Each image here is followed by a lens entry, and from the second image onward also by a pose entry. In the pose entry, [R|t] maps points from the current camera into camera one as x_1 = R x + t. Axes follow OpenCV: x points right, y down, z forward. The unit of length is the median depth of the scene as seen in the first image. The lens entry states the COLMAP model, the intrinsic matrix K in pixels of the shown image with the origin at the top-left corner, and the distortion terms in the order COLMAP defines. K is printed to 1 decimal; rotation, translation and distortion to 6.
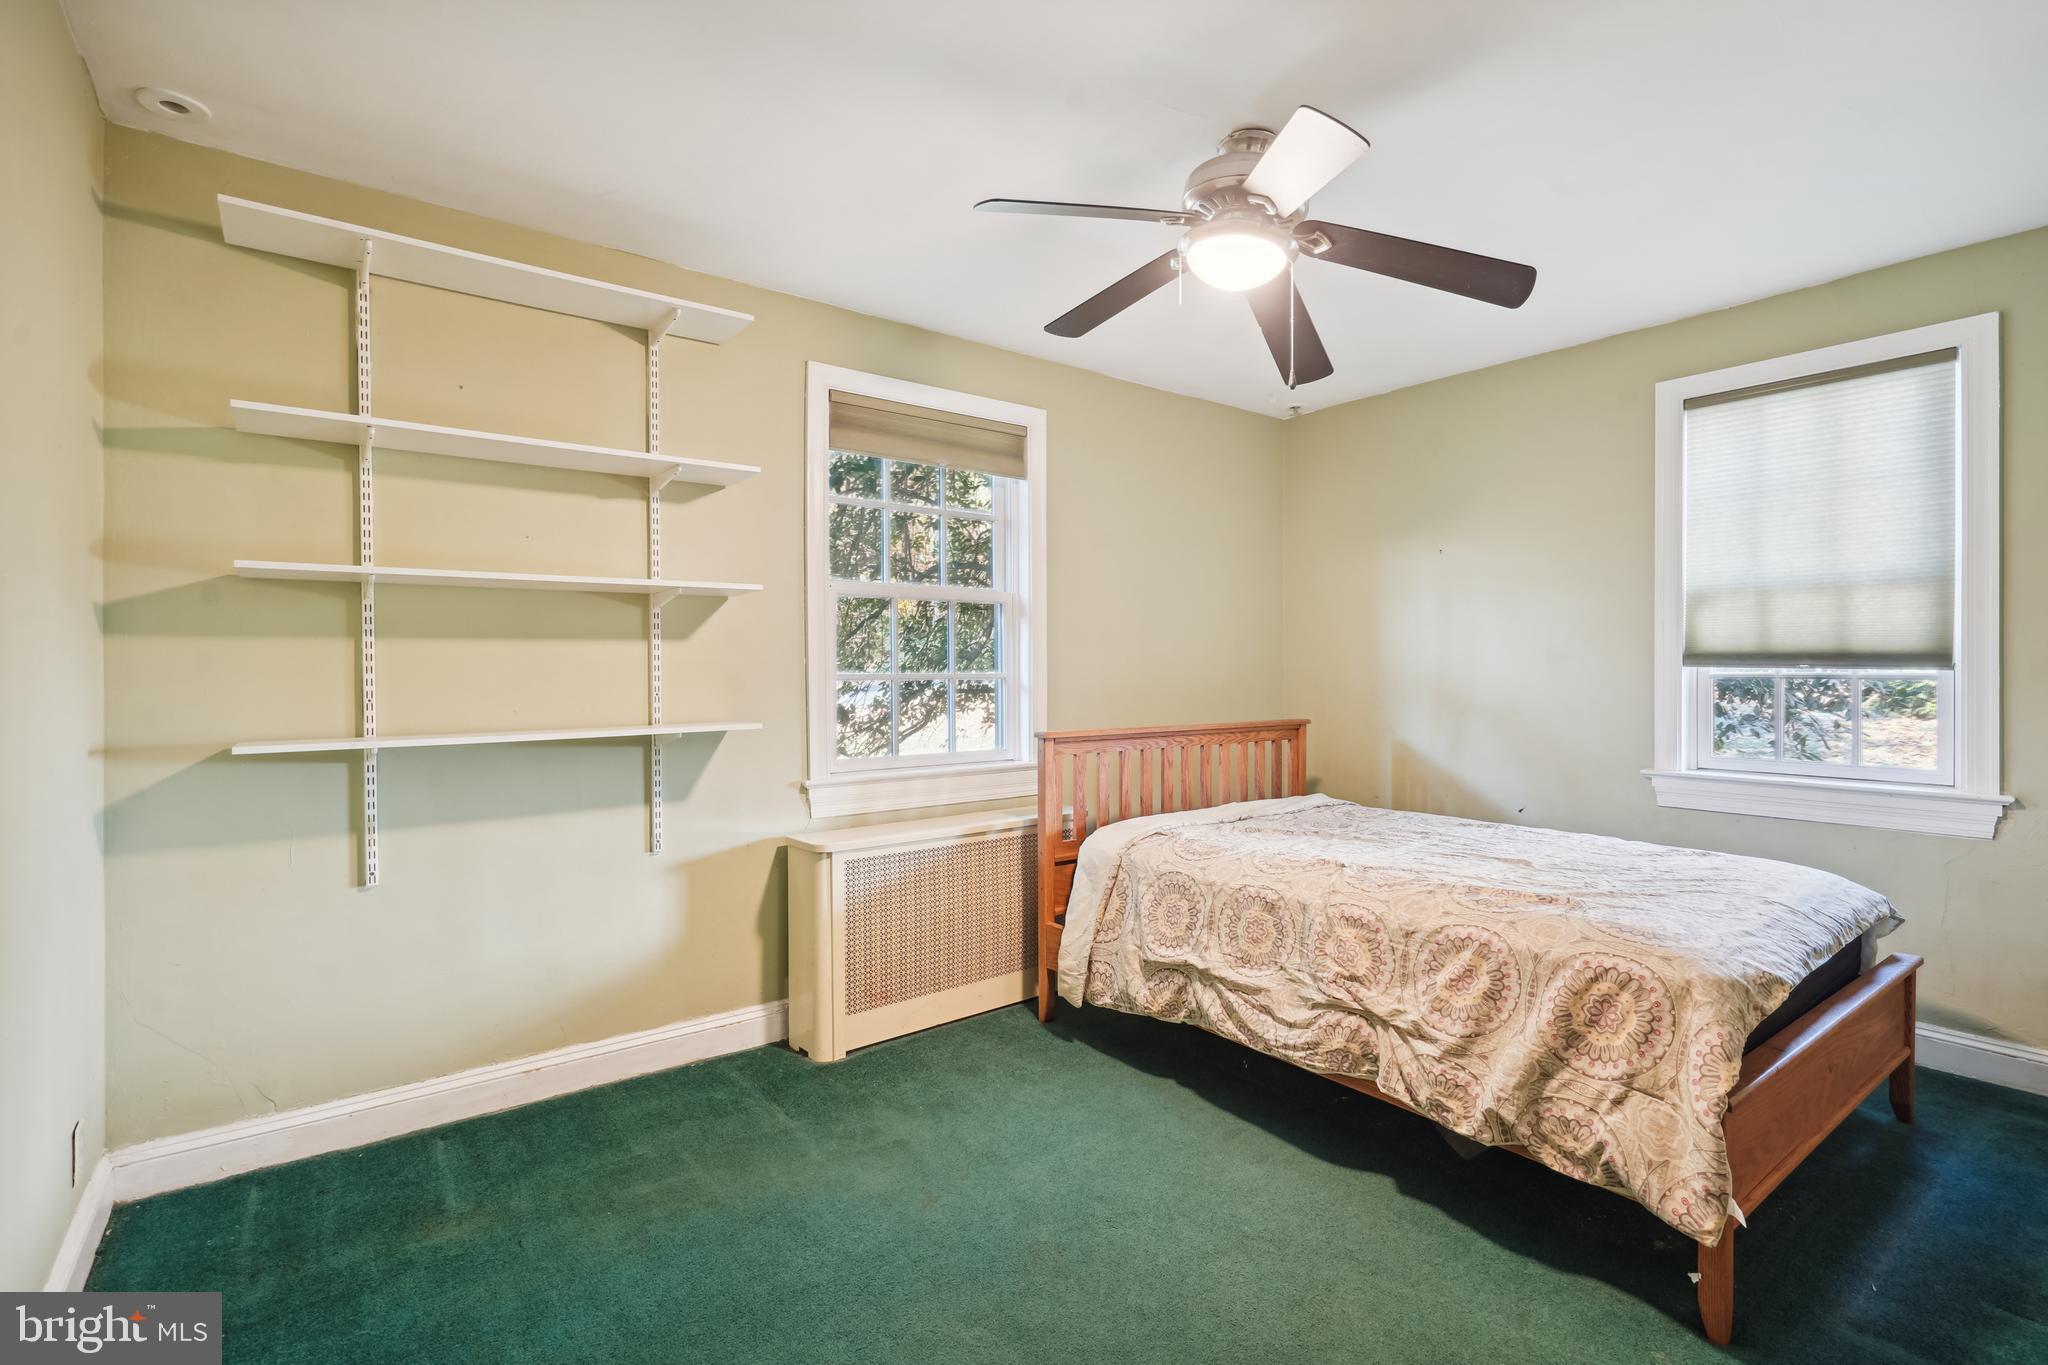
lens RADIAL K [[935.1, 0, 1026.9], [0, 935.1, 673.2], [0, 0, 1]] dist [-0.003693, 0.000326]
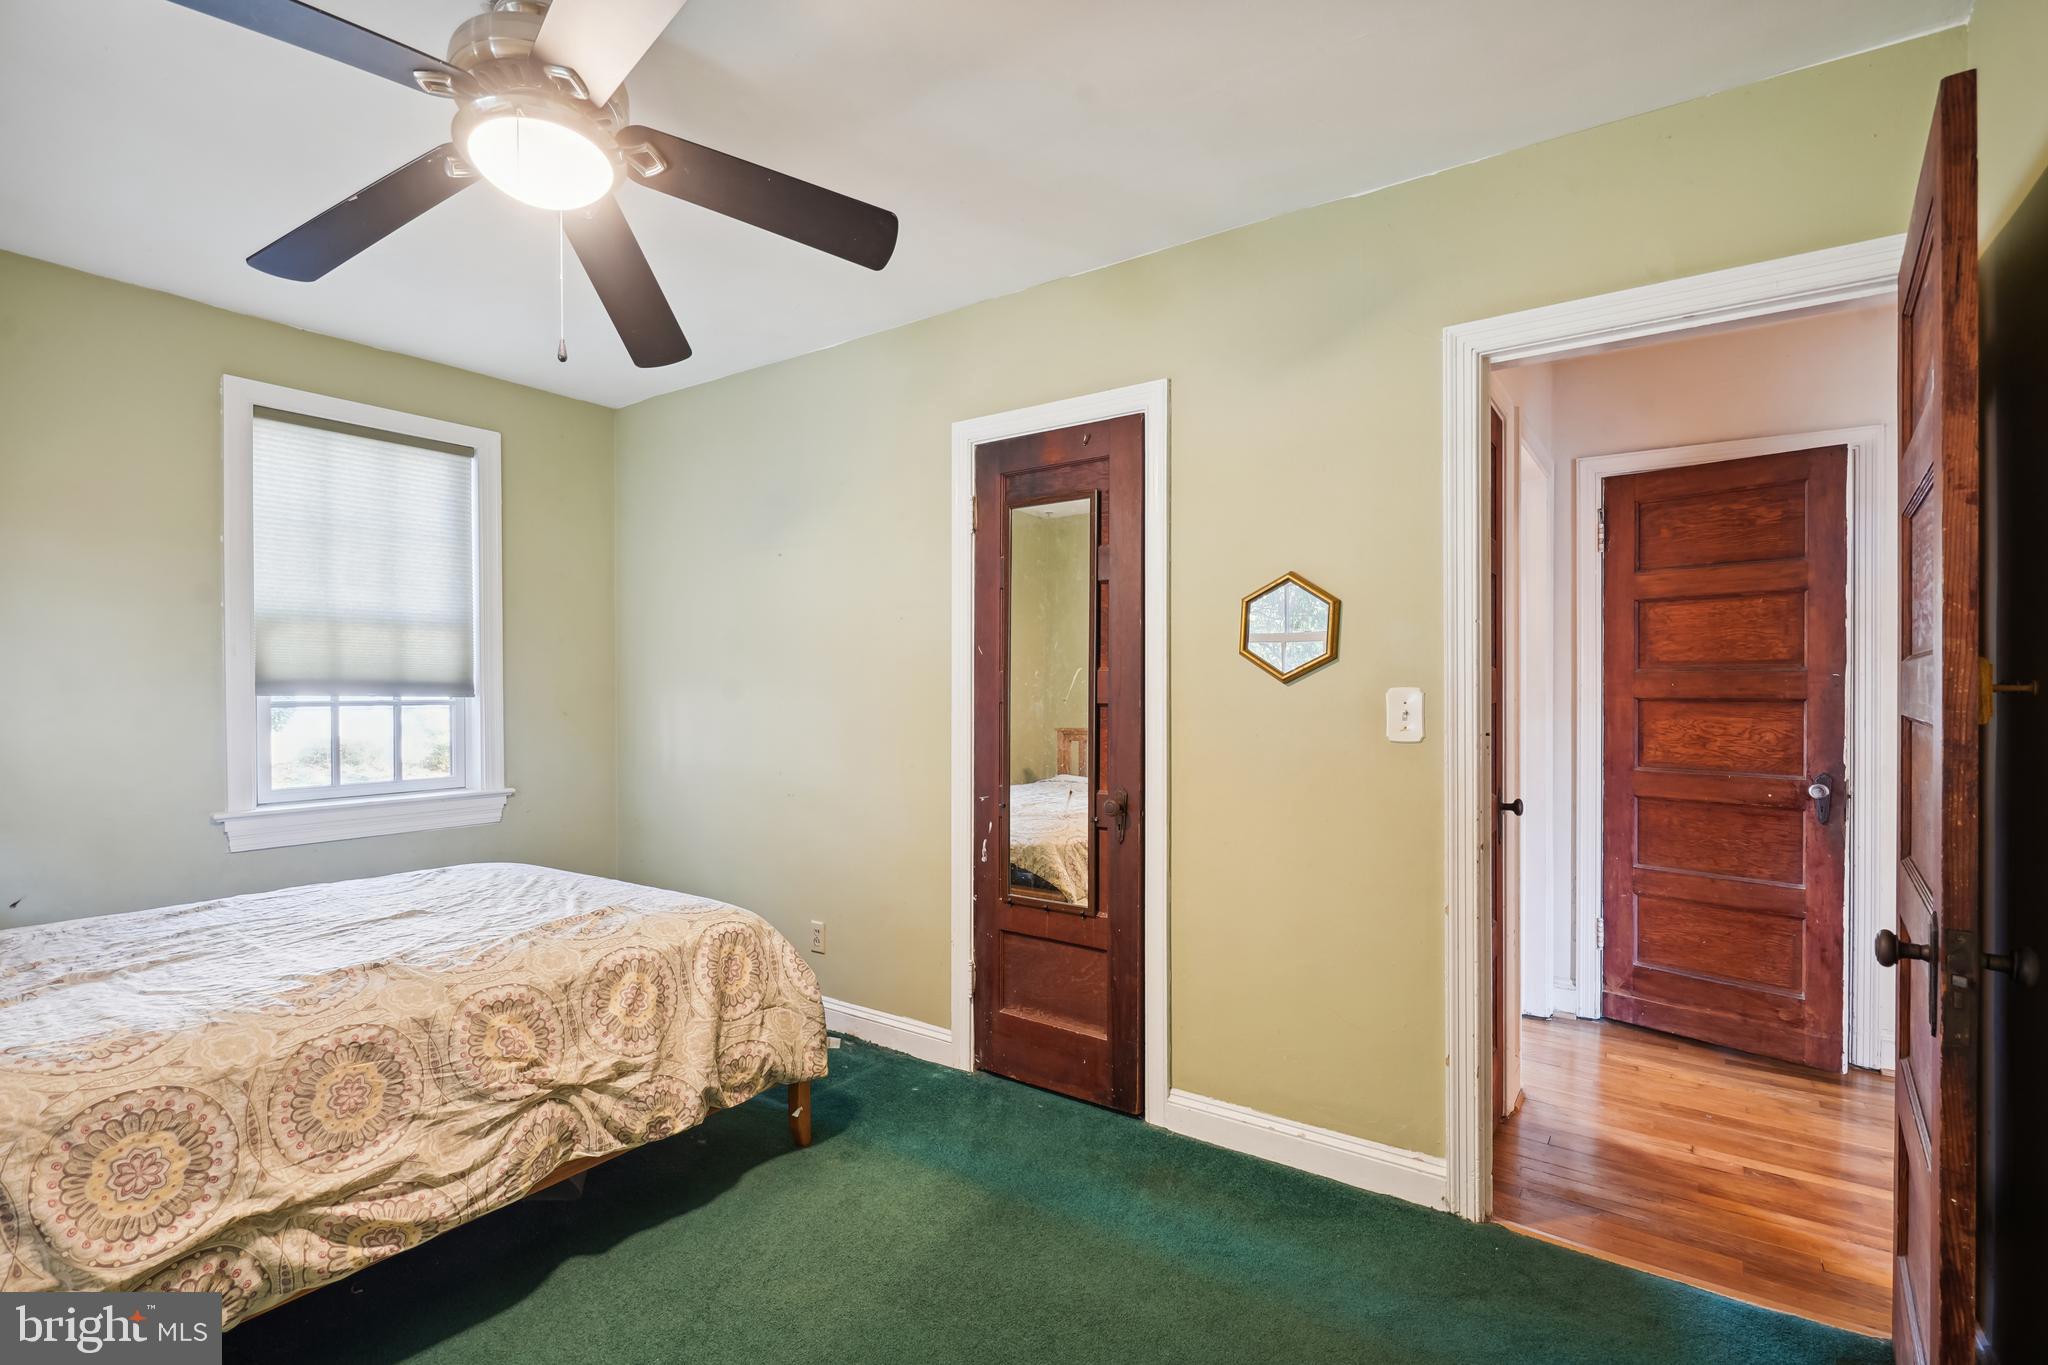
lens RADIAL K [[935.1, 0, 1031.5], [0, 935.1, 688.3], [0, 0, 1]] dist [-0.003693, 0.000326]
pose [[-0.296874, -0.000690, 0.954916, -0.587525], [0.007868, 0.999964, 0.003169, -0.016012], [-0.954884, 0.008454, -0.296858, 0.796793]]
